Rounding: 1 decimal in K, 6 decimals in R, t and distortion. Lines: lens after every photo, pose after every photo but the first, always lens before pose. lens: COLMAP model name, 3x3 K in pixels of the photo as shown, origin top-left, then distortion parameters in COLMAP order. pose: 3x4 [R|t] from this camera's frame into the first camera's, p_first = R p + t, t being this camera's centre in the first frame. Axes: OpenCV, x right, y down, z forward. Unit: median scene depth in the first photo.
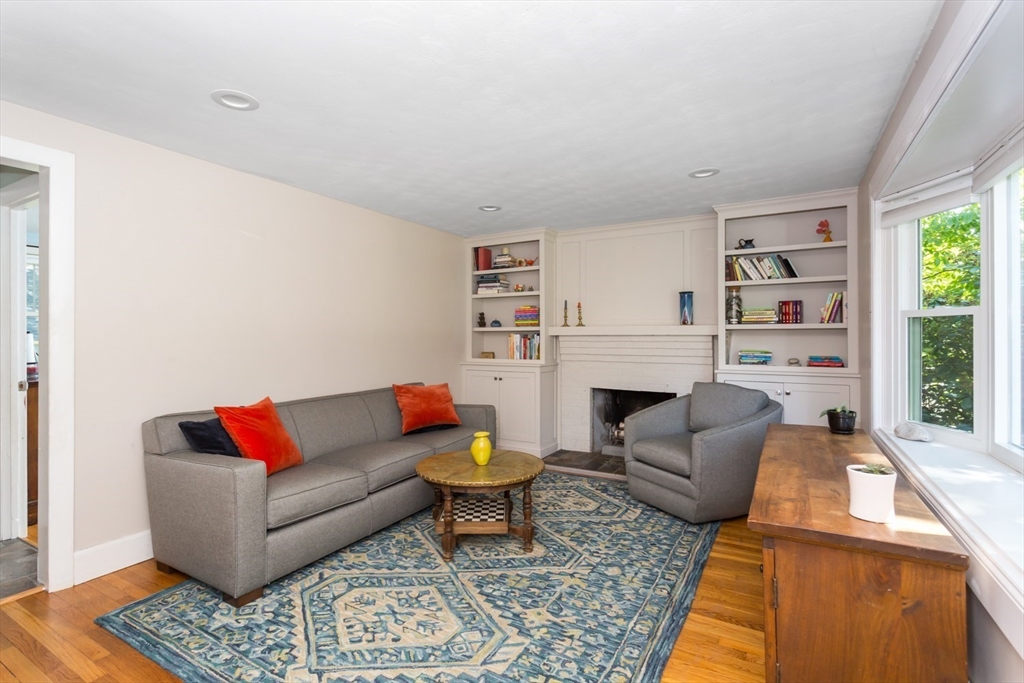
lens RADIAL K [[489.8, 0, 505.8], [0, 489.8, 335.9], [0, 0, 1]] dist [0.004037, 0.001413]
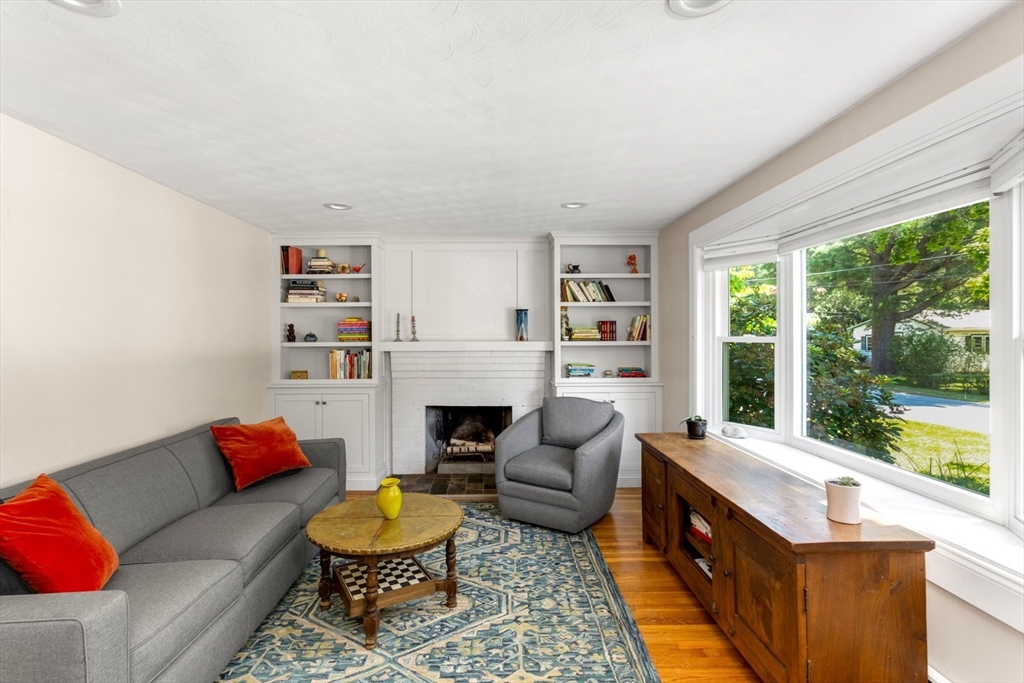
lens RADIAL K [[490.7, 0, 504.8], [0, 490.7, 337.4], [0, 0, 1]] dist [-0.001192, 0.003672]
pose [[0.857444, -0.003653, 0.514564, -0.305500], [0.002089, 0.999991, 0.003619, -0.050003], [-0.514573, -0.002028, 0.857444, 0.169023]]
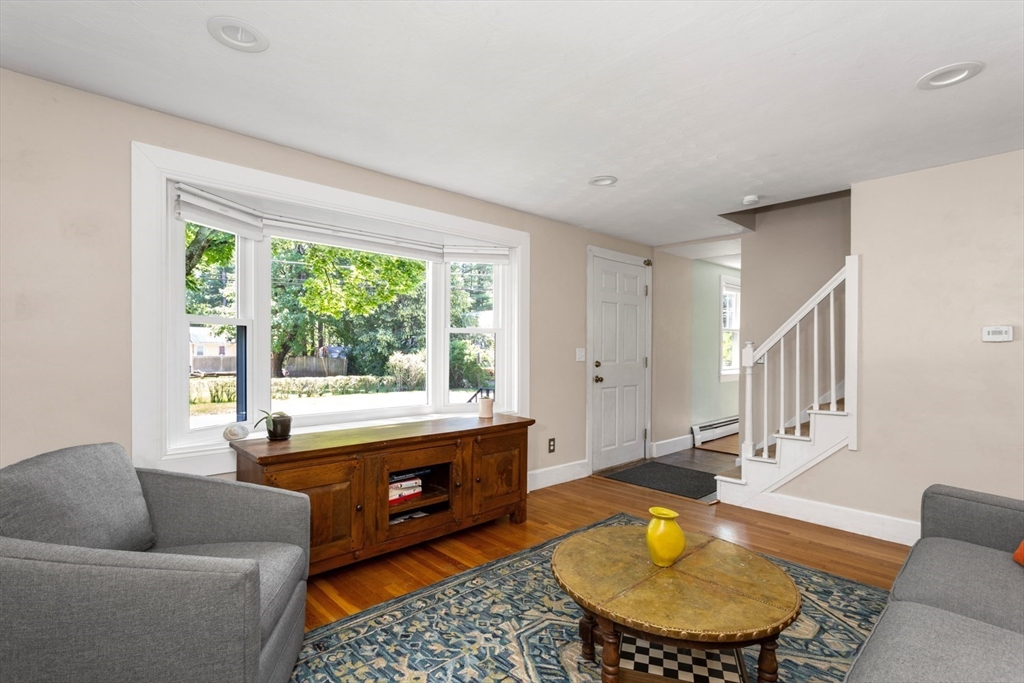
lens RADIAL K [[490.7, 0, 504.8], [0, 490.7, 344.4], [0, 0, 1]] dist [-0.001192, 0.003672]
pose [[-0.955116, -0.000177, 0.296233, -0.041615], [-0.003174, 0.999949, -0.009638, 0.013173], [-0.296216, -0.010146, -0.955067, 1.558894]]
